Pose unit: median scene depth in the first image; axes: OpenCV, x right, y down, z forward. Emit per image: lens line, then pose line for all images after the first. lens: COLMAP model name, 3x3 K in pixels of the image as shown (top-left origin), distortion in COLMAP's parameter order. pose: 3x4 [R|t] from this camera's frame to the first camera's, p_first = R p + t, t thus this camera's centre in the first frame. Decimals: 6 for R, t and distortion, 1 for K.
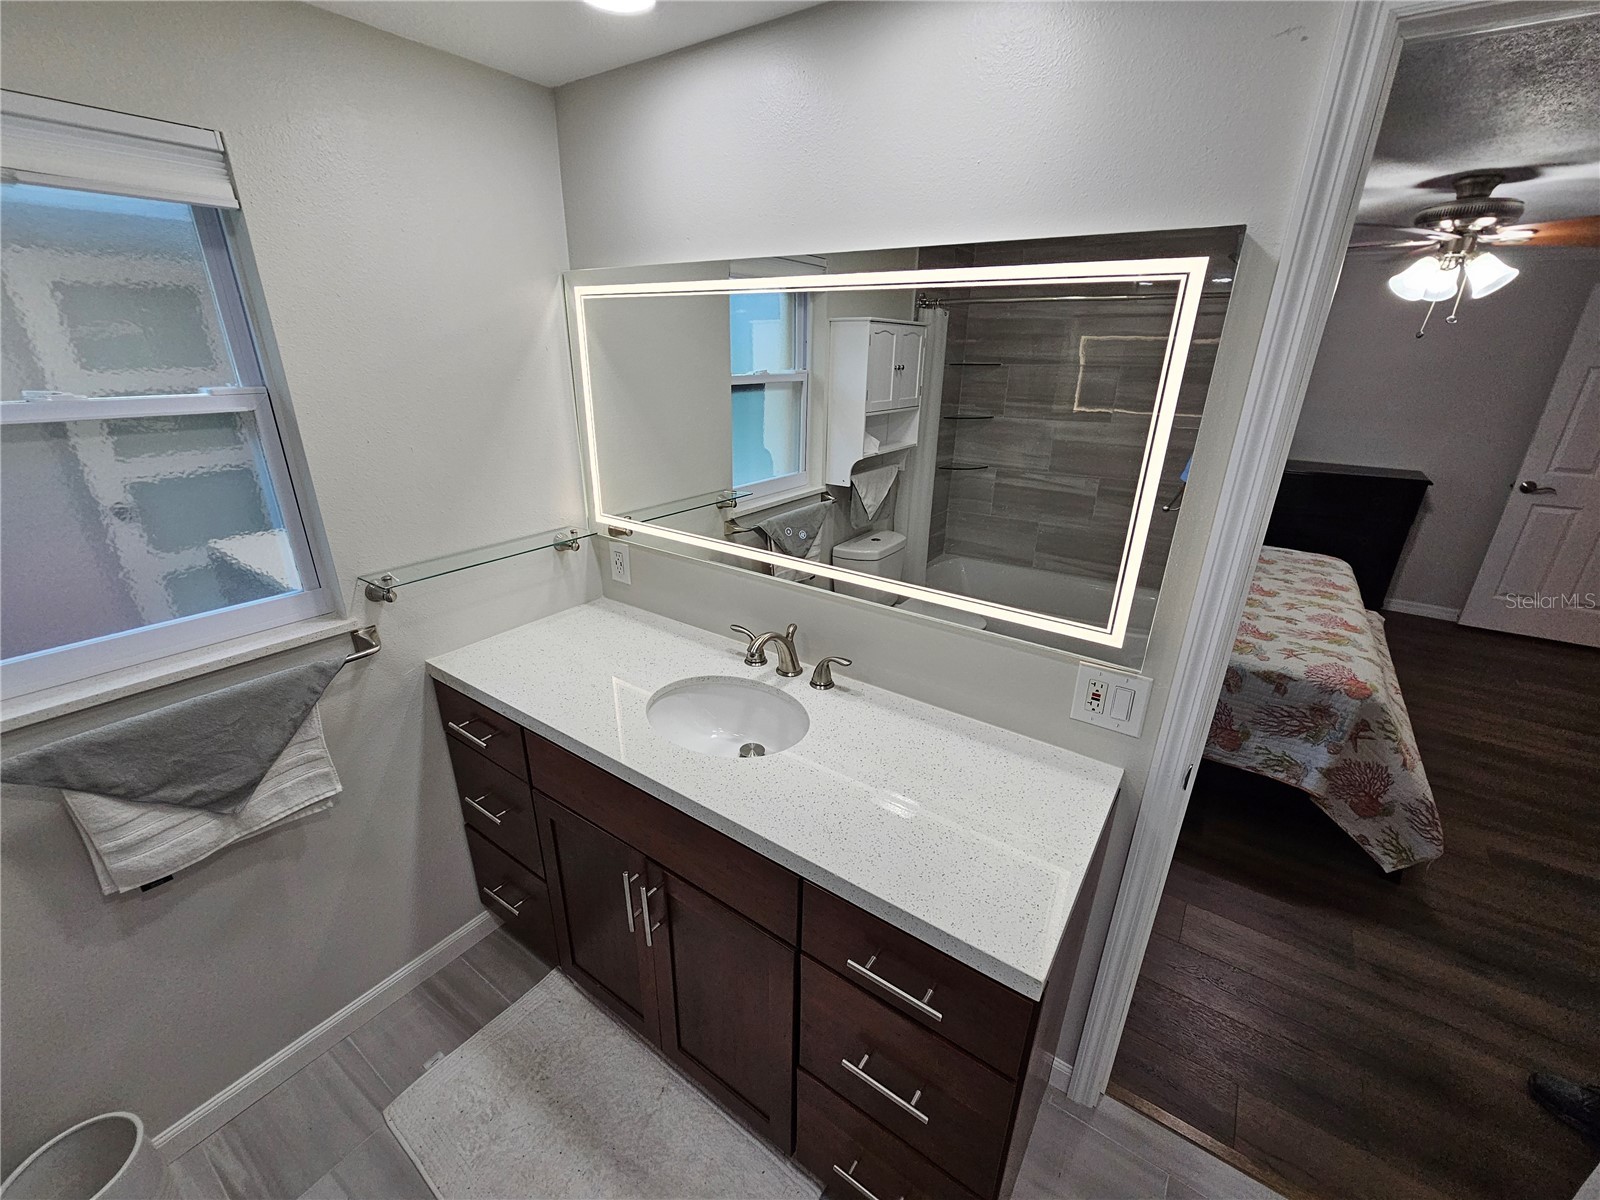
lens RADIAL K [[665.7, 0, 799.0], [0, 665.7, 603.6], [0, 0, 1]] dist [-0.002251, 0.000473]
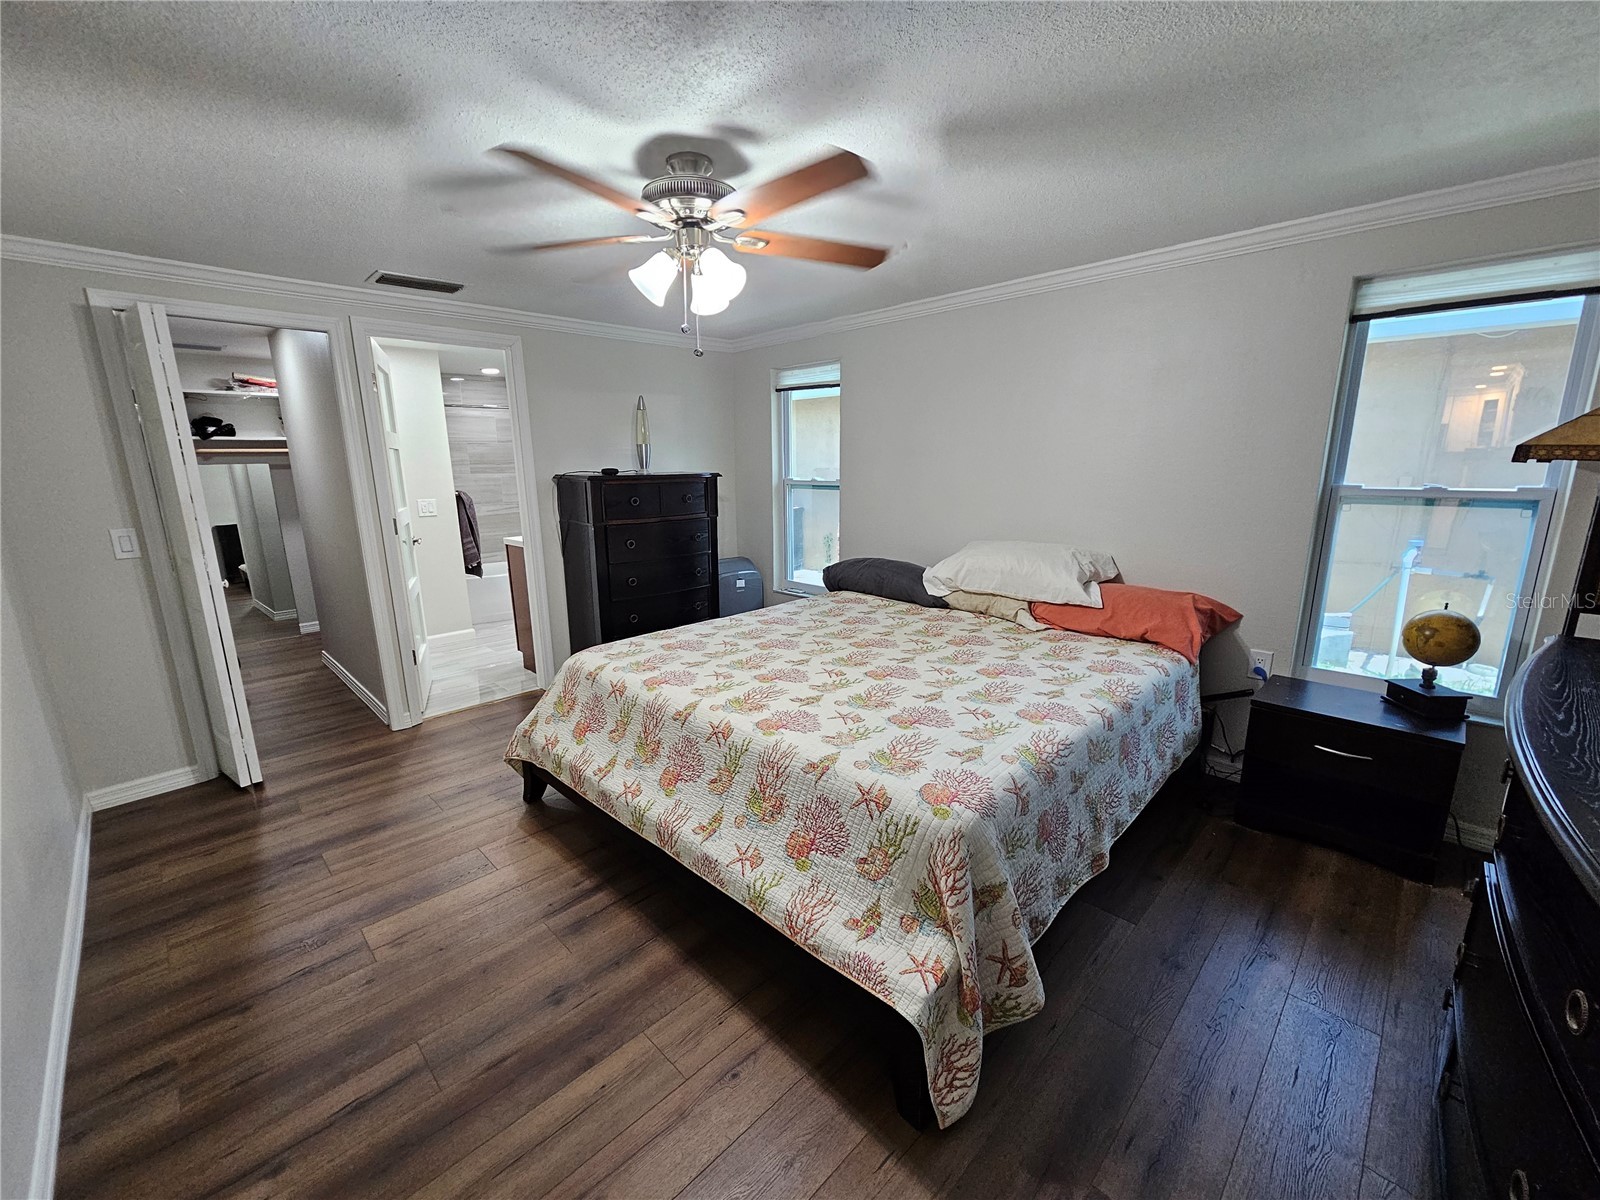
lens RADIAL K [[665.7, 0, 792.6], [0, 665.7, 604.7], [0, 0, 1]] dist [-0.002251, 0.000473]
pose [[-0.172577, 0.205439, -0.963334, 1.502777], [-0.347818, 0.902294, 0.254732, -0.319721], [0.921542, 0.379026, -0.084260, 1.102429]]
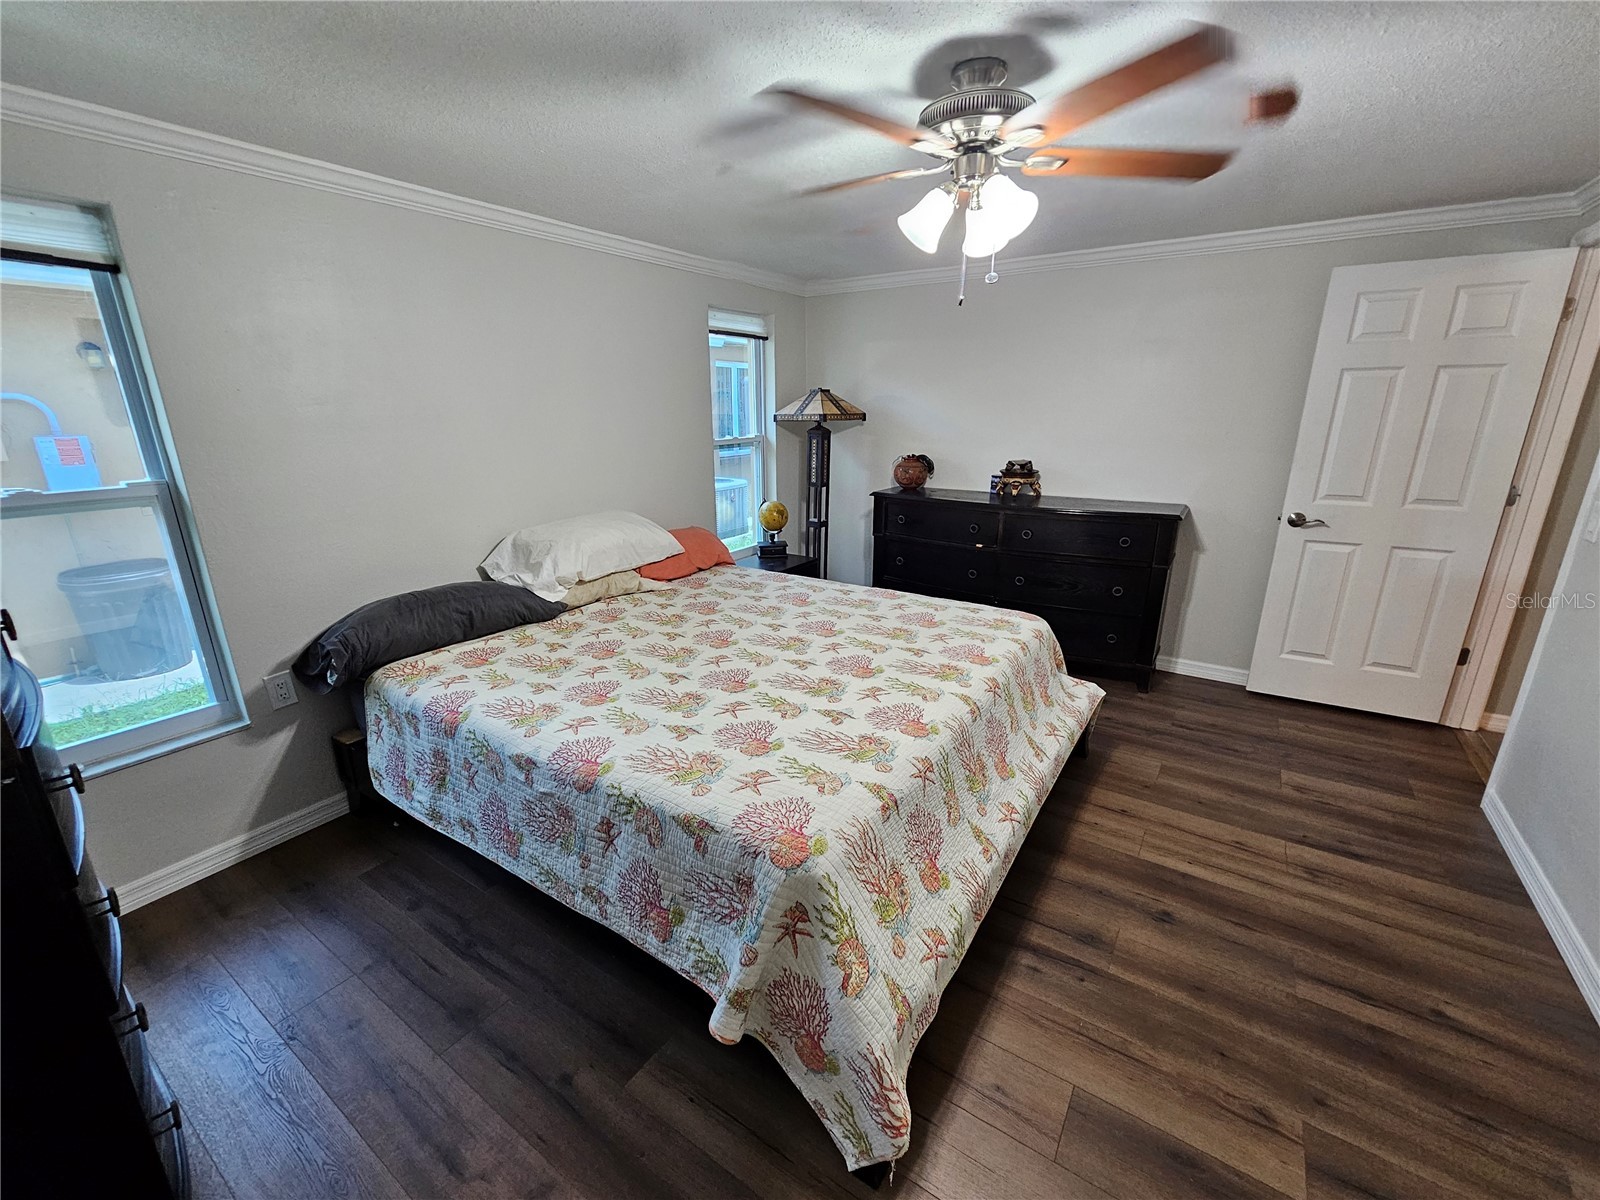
lens RADIAL K [[665.7, 0, 791.3], [0, 665.7, 605.3], [0, 0, 1]] dist [-0.002251, 0.000473]
pose [[0.999417, -0.027034, 0.020866, 0.632803], [0.028591, 0.996515, -0.078366, -0.034041], [-0.018675, 0.078917, 0.996706, 0.289357]]
